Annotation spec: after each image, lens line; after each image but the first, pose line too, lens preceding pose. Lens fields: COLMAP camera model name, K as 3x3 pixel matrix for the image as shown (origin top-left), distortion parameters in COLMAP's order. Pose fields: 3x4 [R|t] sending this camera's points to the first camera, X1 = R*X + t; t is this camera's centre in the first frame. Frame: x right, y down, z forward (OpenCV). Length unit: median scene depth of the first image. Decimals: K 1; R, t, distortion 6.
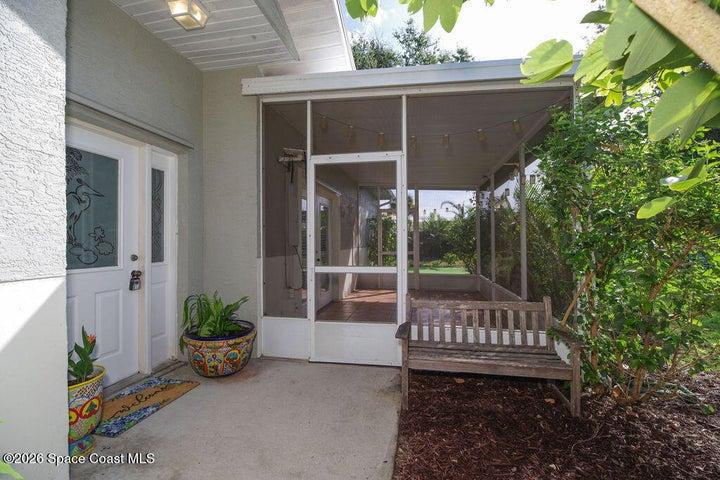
lens RADIAL K [[316.0, 0, 360.2], [0, 316.0, 238.4], [0, 0, 1]] dist [-0.007581, -0.000208]
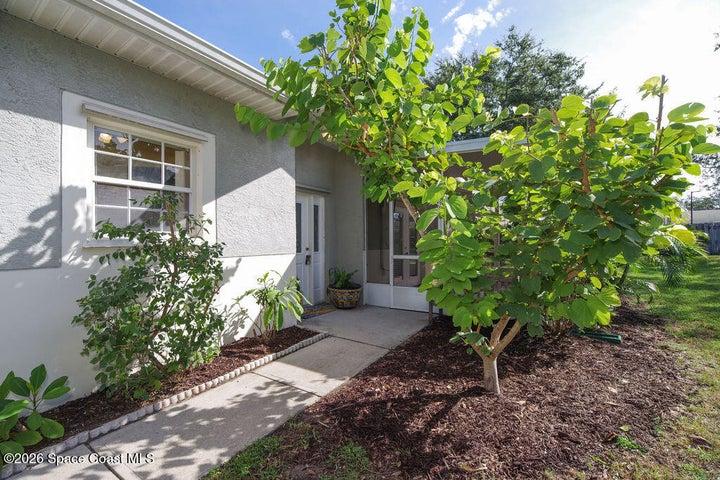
lens RADIAL K [[316.0, 0, 360.2], [0, 316.0, 238.4], [0, 0, 1]] dist [-0.007581, -0.000208]
pose [[0.931610, -0.002522, -0.363451, 0.351975], [0.004293, 0.999983, 0.004065, -0.016016], [0.363434, -0.005348, 0.931605, -0.776874]]
